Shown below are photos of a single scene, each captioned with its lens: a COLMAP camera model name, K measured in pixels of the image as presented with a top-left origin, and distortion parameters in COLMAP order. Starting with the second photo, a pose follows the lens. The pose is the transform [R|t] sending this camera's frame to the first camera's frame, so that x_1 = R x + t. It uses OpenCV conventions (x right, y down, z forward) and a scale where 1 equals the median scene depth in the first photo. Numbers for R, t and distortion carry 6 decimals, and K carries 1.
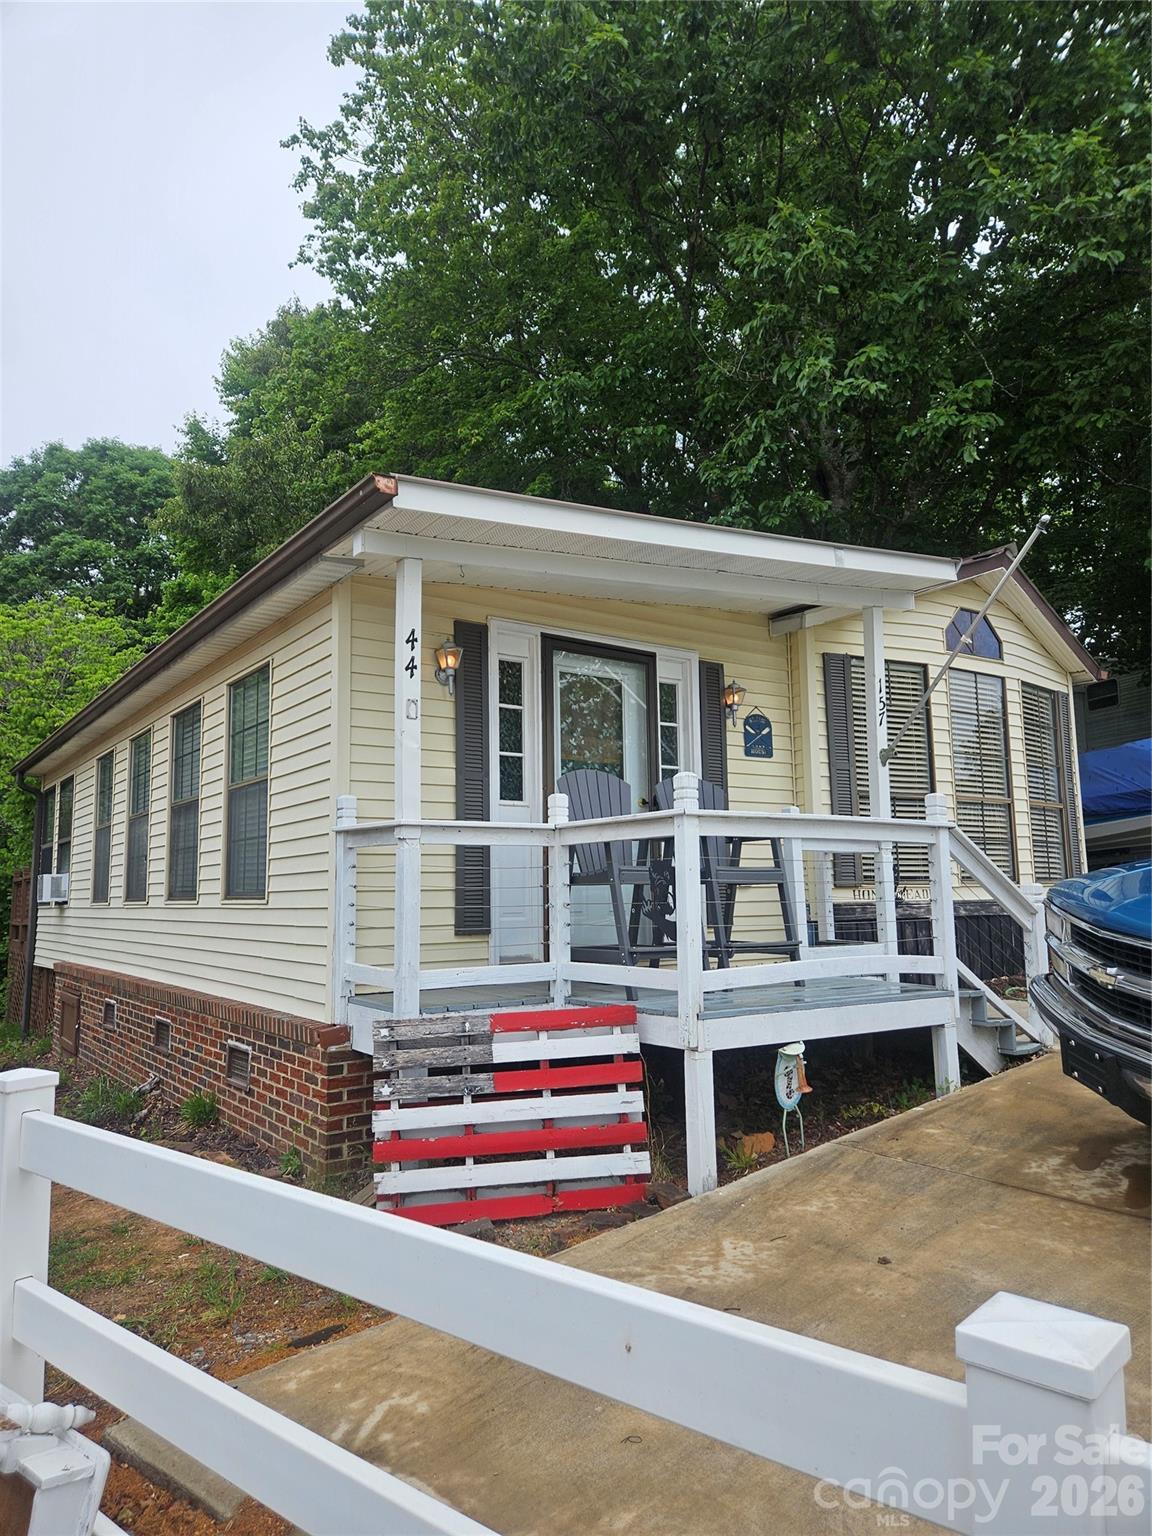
lens RADIAL K [[1026.7, 0, 539.2], [0, 1026.7, 758.2], [0, 0, 1]] dist [0.070142, -0.054718]
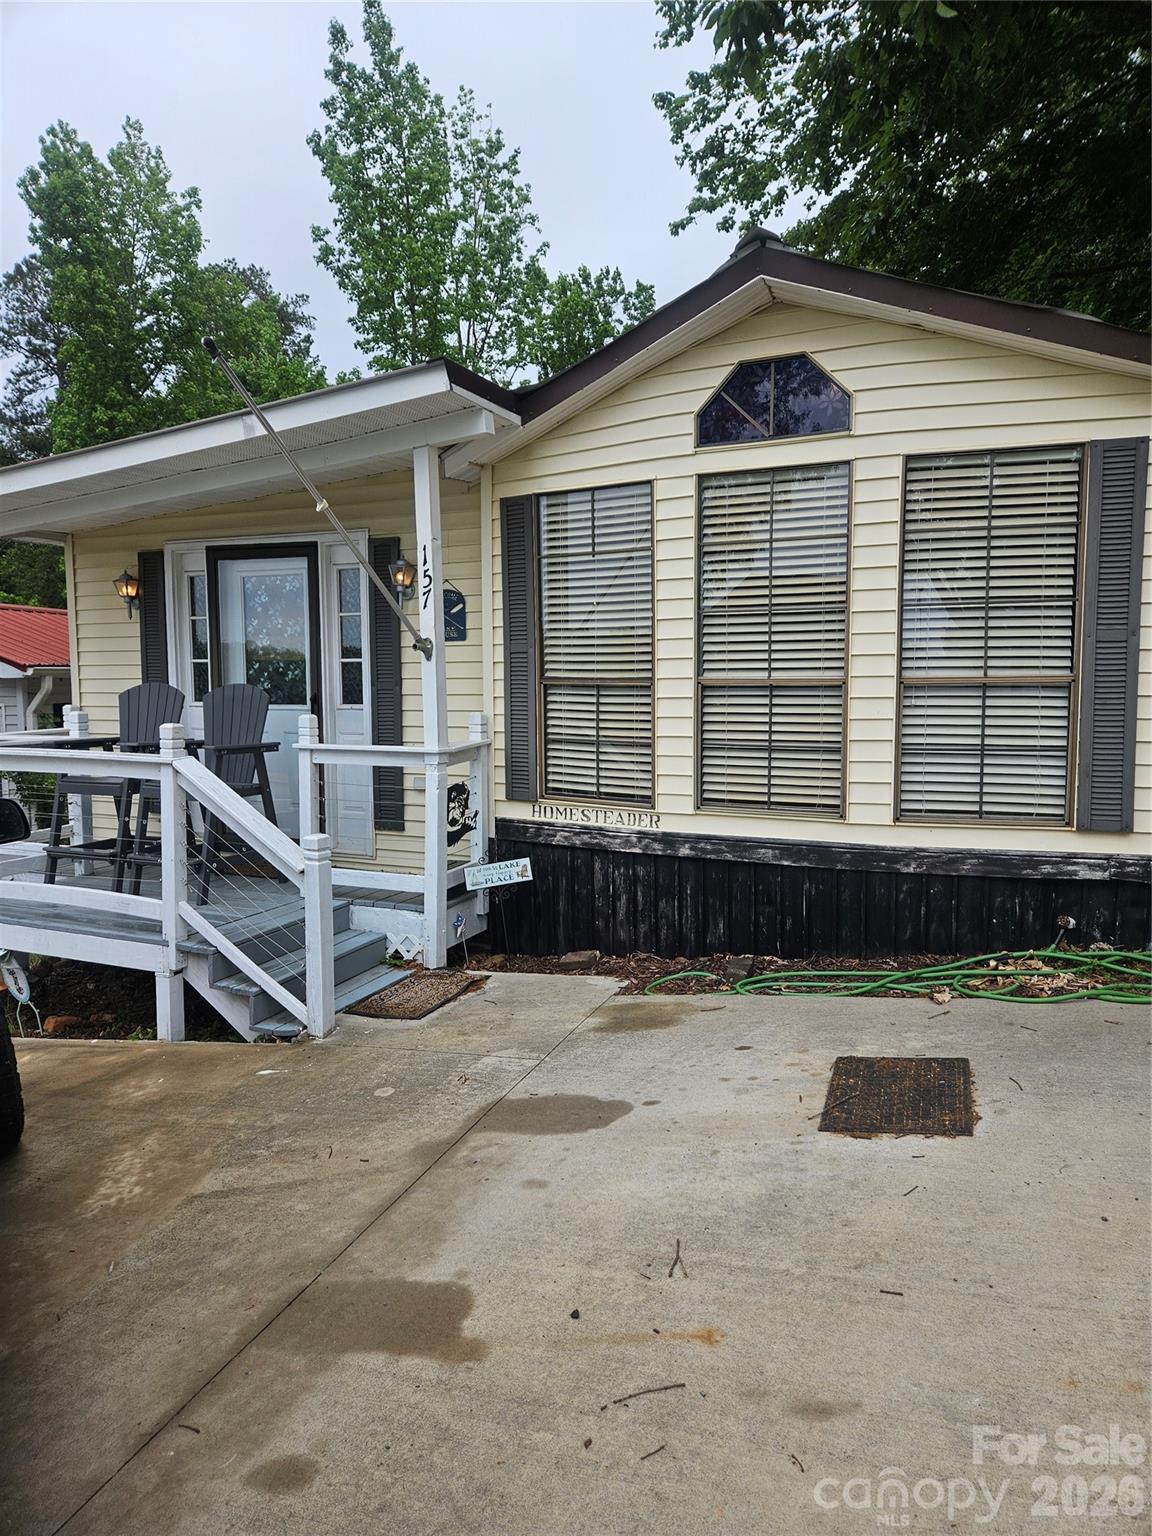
lens RADIAL K [[1026.7, 0, 539.2], [0, 1026.7, 758.2], [0, 0, 1]] dist [0.070142, -0.054718]
pose [[0.511856, 0.081245, -0.855221, 1.029110], [0.113081, 0.980484, 0.160825, -0.035298], [0.851596, -0.179029, 0.492679, 0.656302]]
